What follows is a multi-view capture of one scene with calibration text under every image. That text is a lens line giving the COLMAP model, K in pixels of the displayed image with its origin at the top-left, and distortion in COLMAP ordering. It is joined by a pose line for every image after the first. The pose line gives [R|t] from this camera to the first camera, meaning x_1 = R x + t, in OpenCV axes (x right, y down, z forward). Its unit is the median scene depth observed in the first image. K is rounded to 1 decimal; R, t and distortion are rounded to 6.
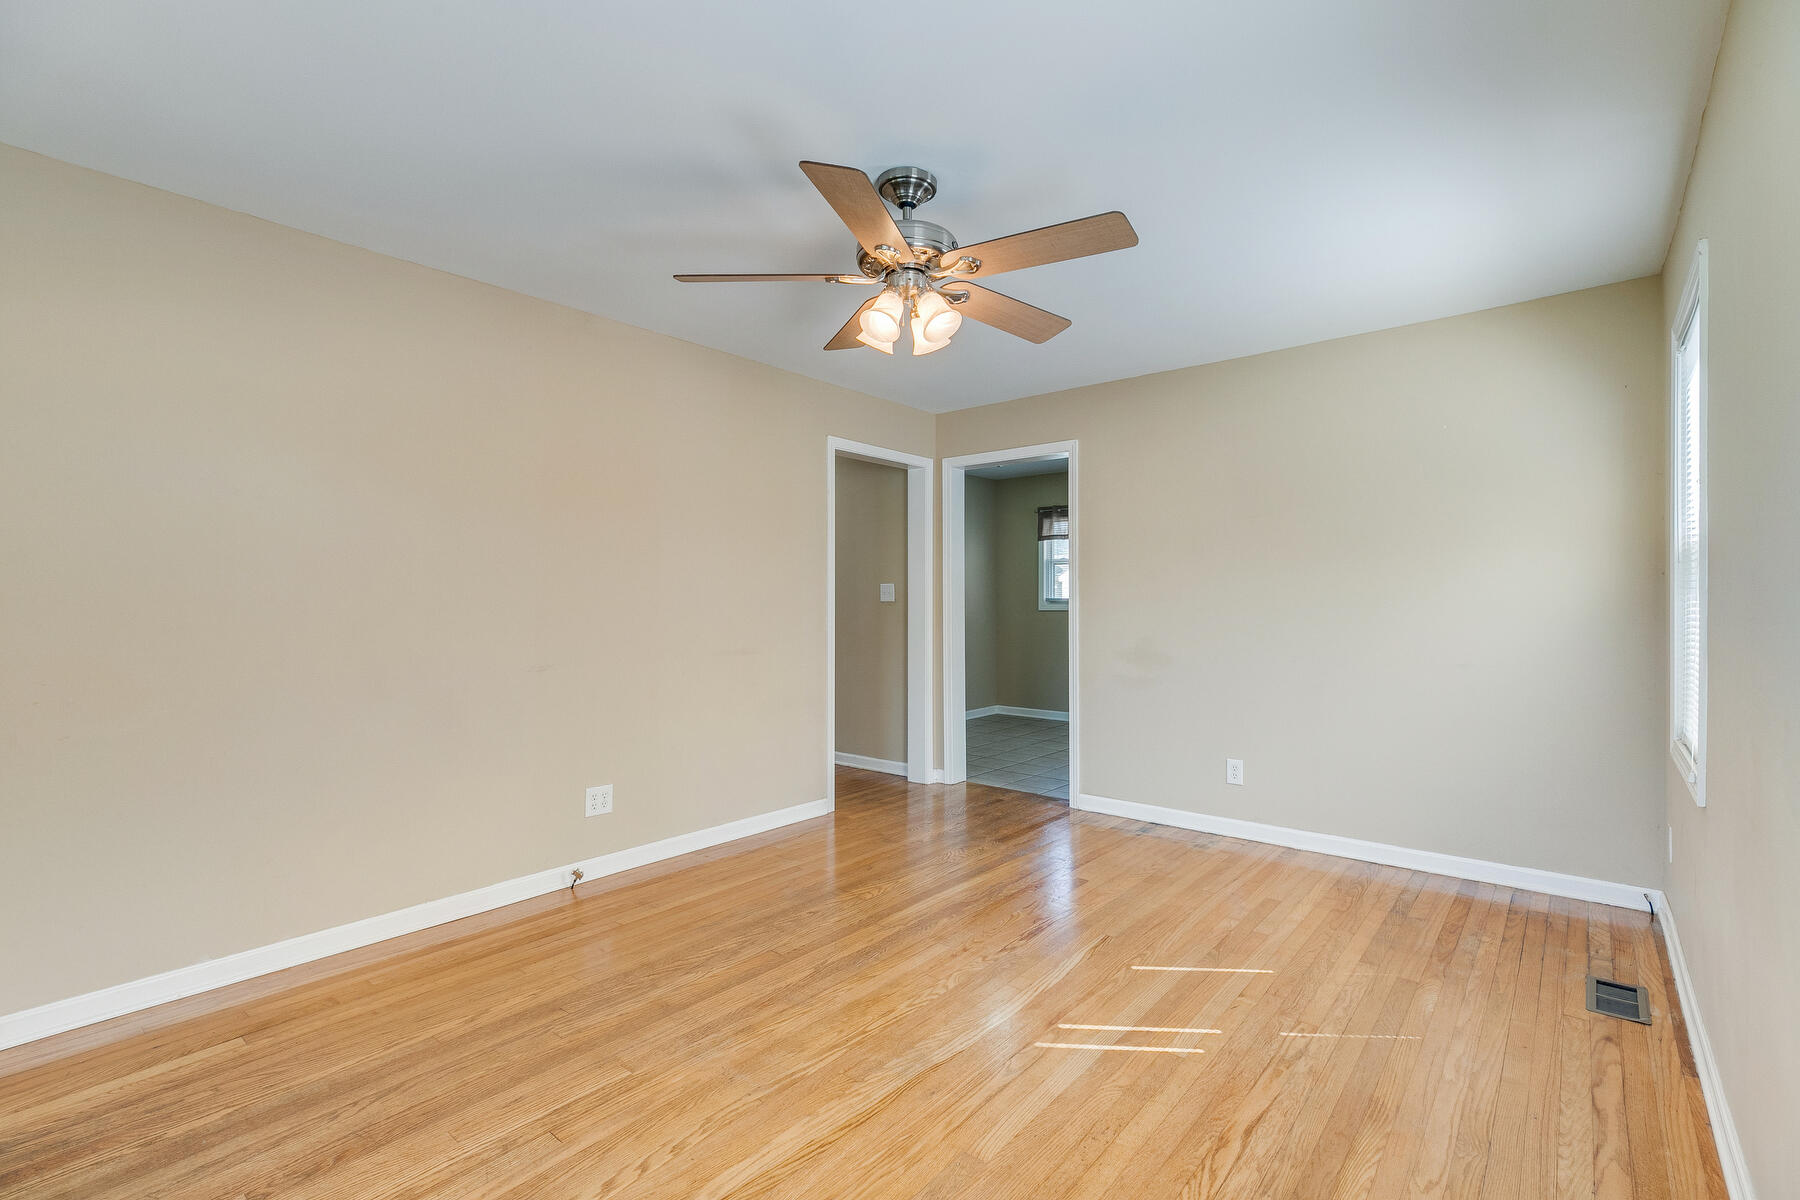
lens RADIAL K [[805.9, 0, 900.1], [0, 805.9, 597.0], [0, 0, 1]] dist [0.001383, 0.000375]
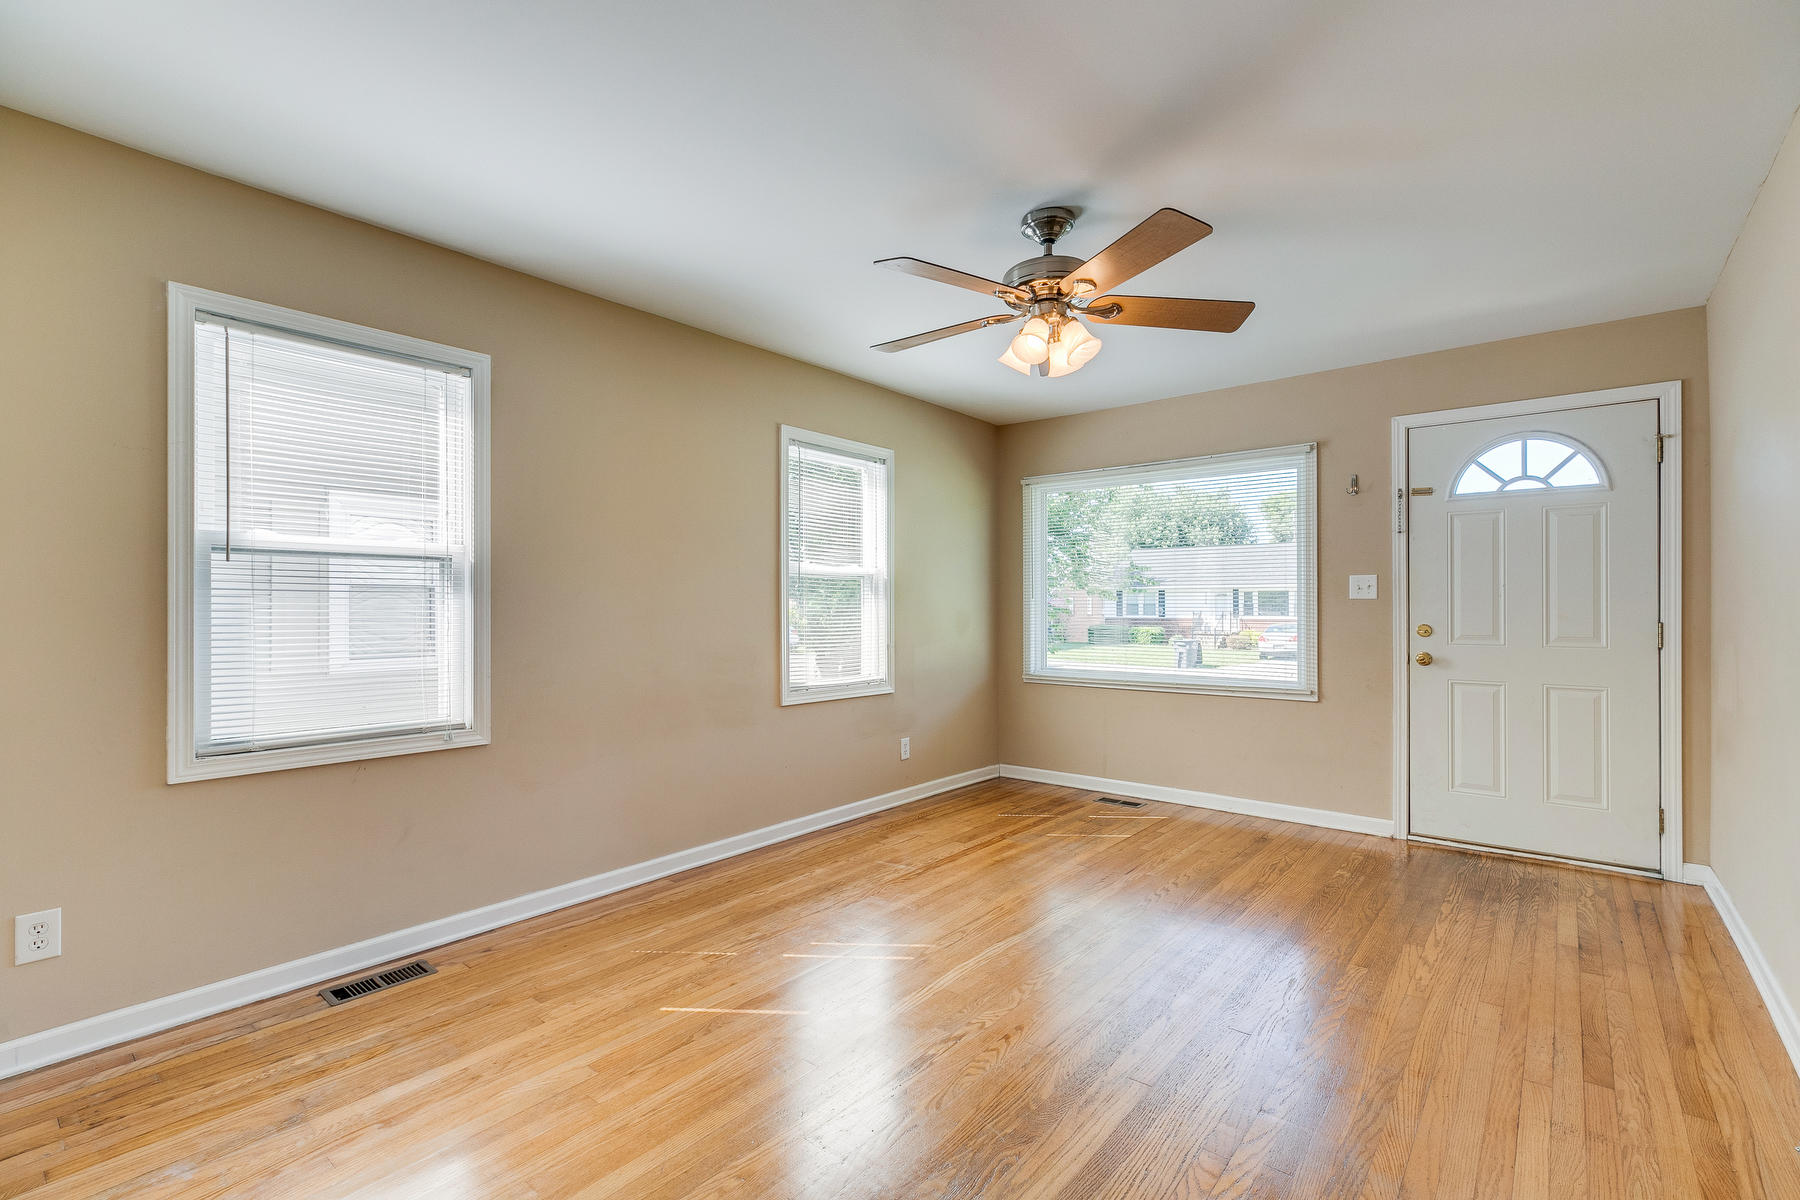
lens RADIAL K [[805.9, 0, 900.1], [0, 805.9, 597.0], [0, 0, 1]] dist [0.001383, 0.000375]
pose [[-0.999940, 0.003640, -0.010309, 0.191836], [0.003775, 0.999907, -0.013073, 0.012565], [0.010260, -0.013111, -0.999861, 1.796195]]
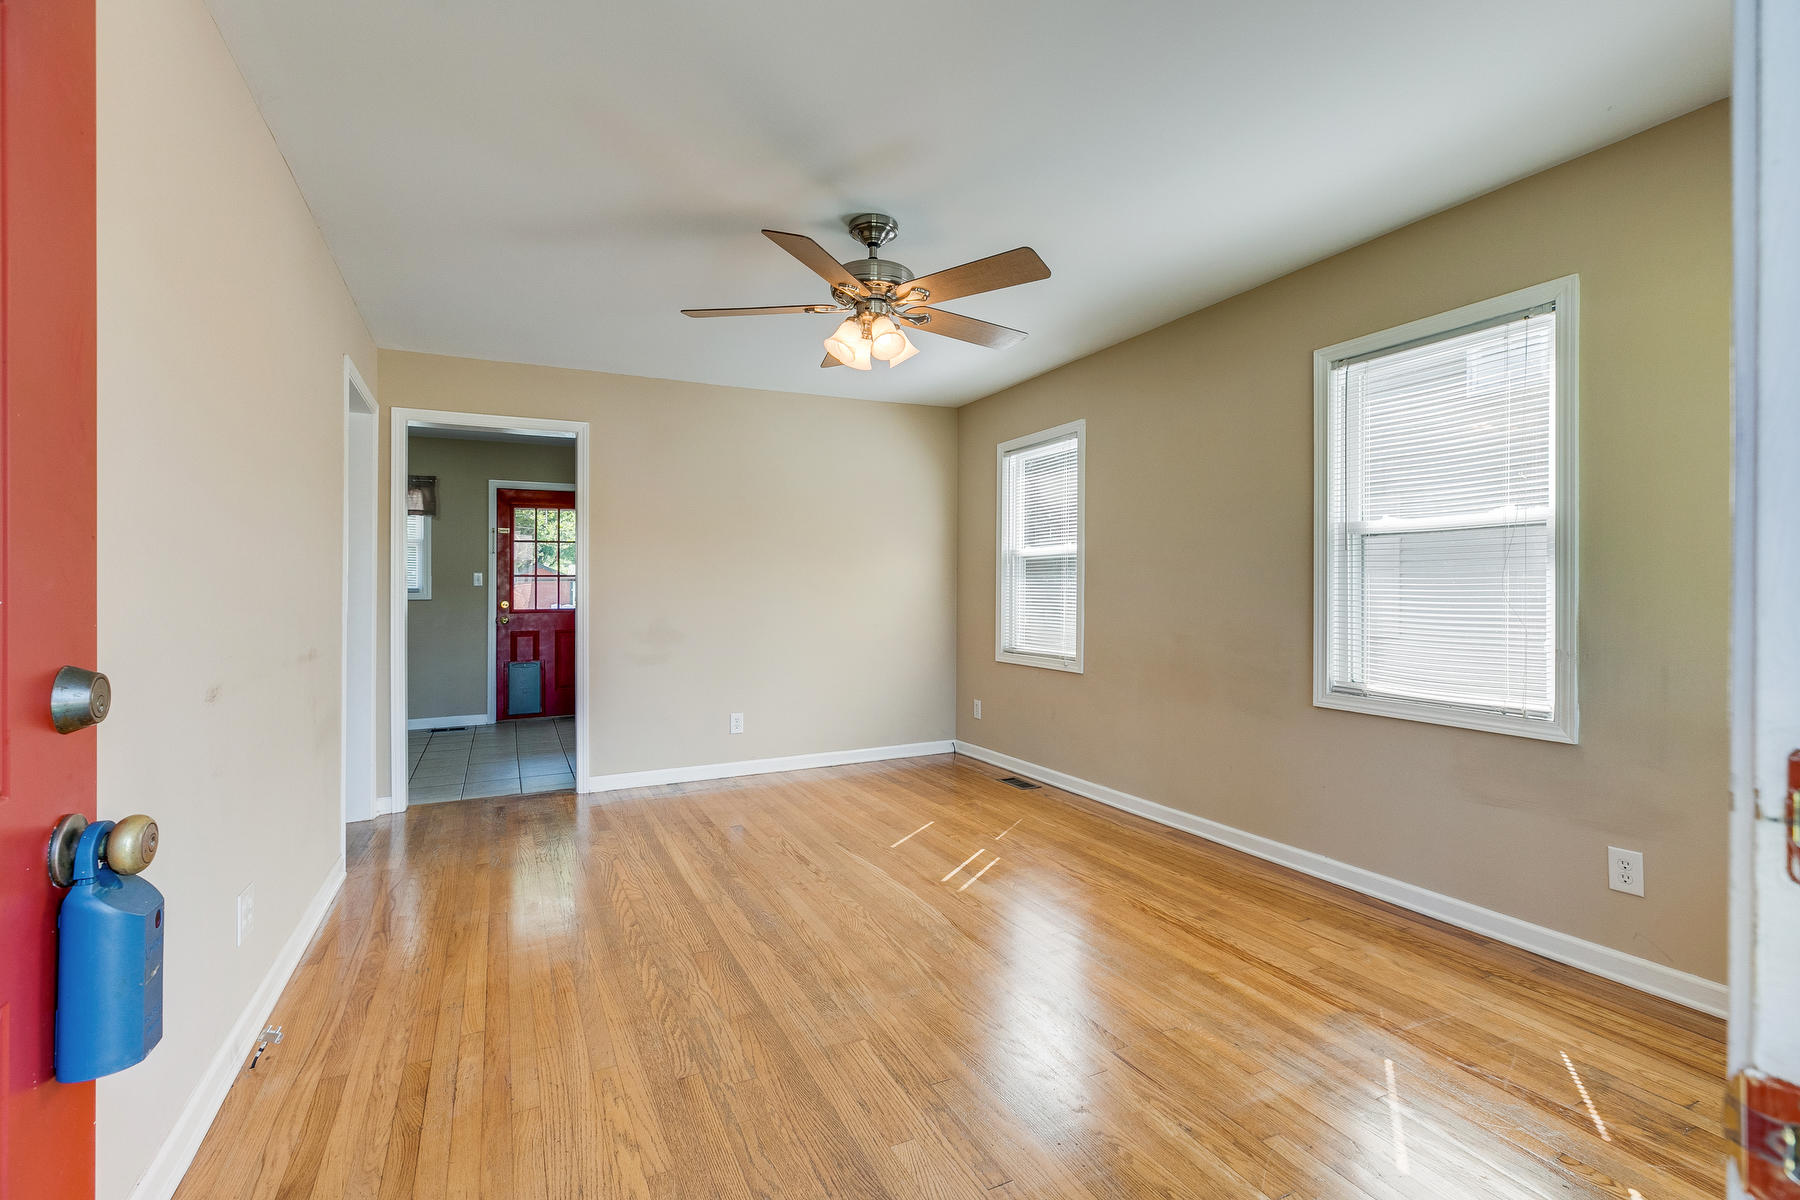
lens RADIAL K [[818.5, 0, 891.4], [0, 818.5, 595.5], [0, 0, 1]] dist [0.001576, 0.000342]
pose [[0.410119, -0.008530, 0.911992, -0.916921], [0.004740, 0.999963, 0.007222, 0.021578], [-0.912020, 0.001361, 0.410144, 0.404733]]
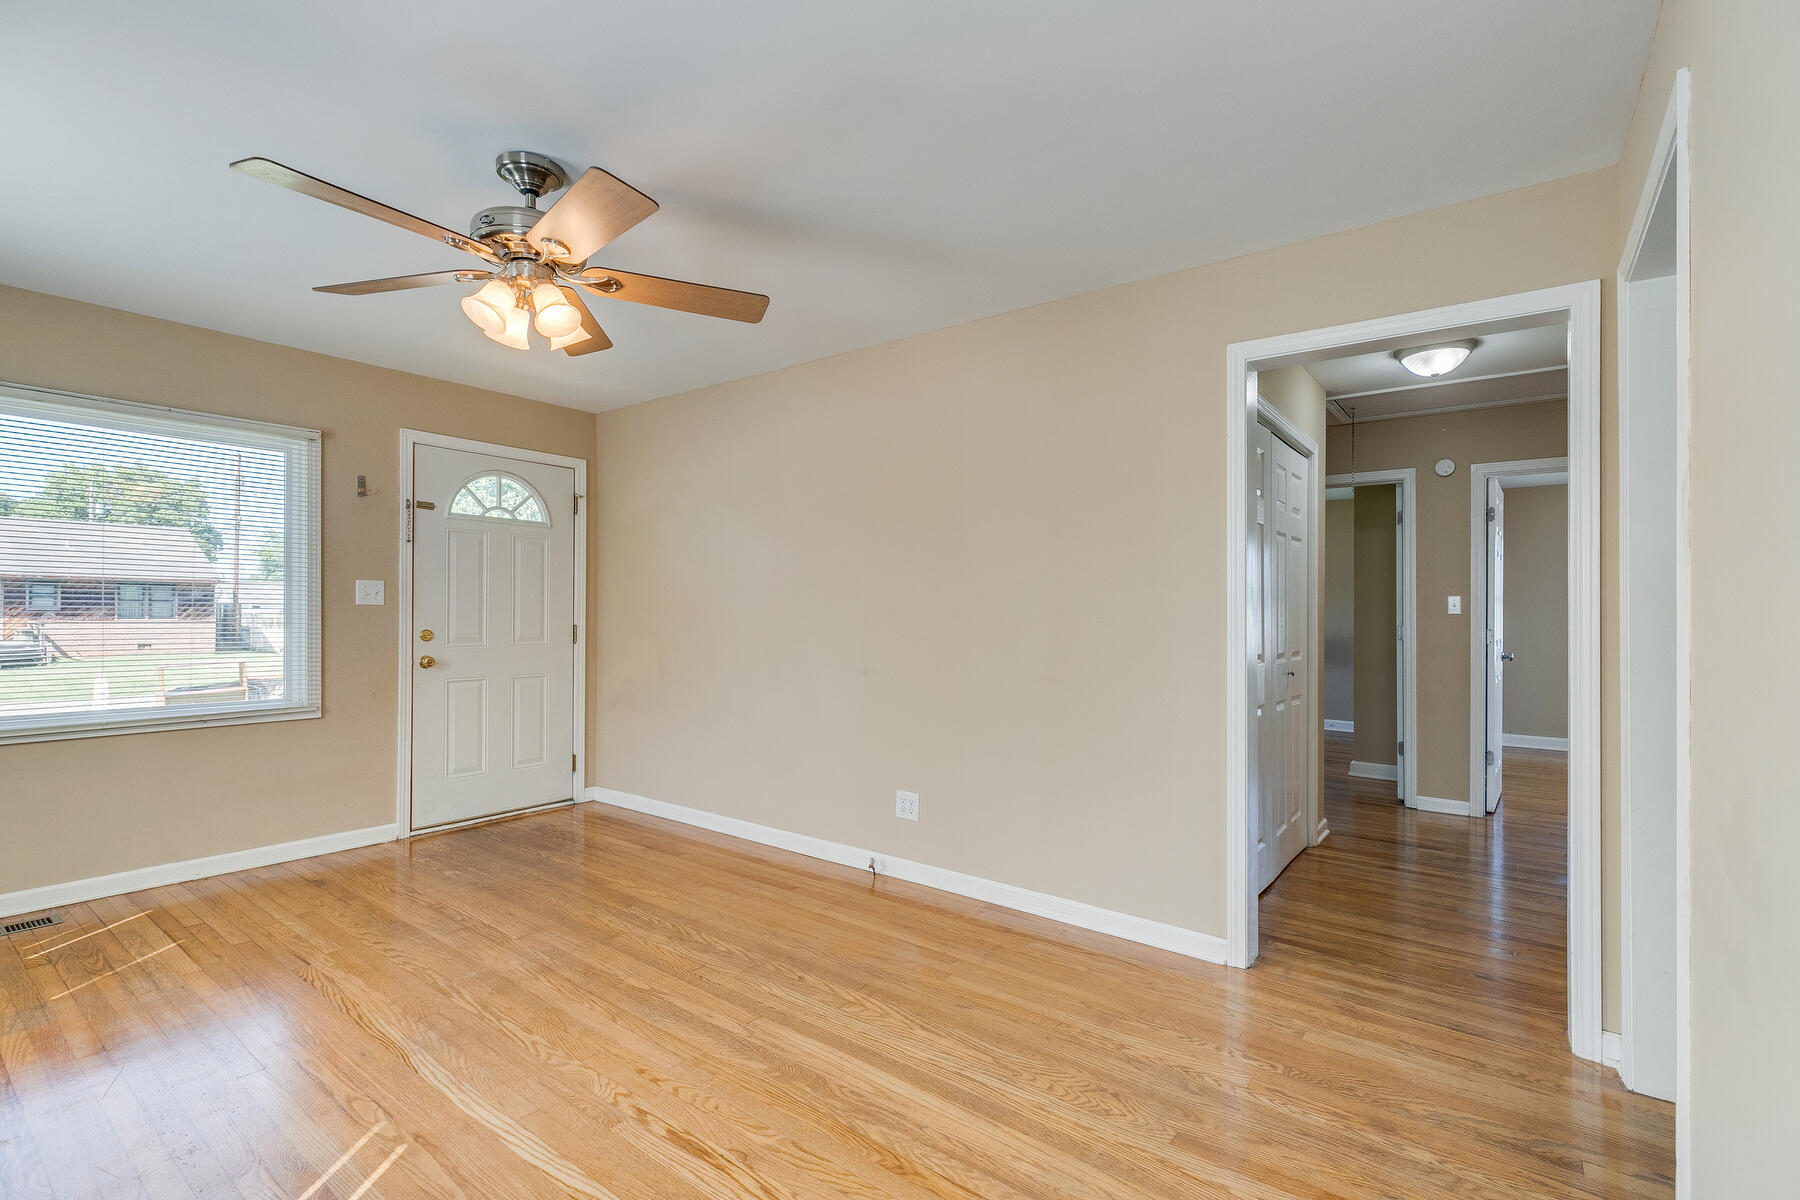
lens RADIAL K [[805.9, 0, 900.1], [0, 805.9, 597.0], [0, 0, 1]] dist [0.001383, 0.000375]
pose [[0.052380, -0.018329, -0.998459, 0.837950], [-0.007377, 0.999797, -0.018741, 0.005637], [0.998600, 0.008347, 0.052234, 1.178546]]
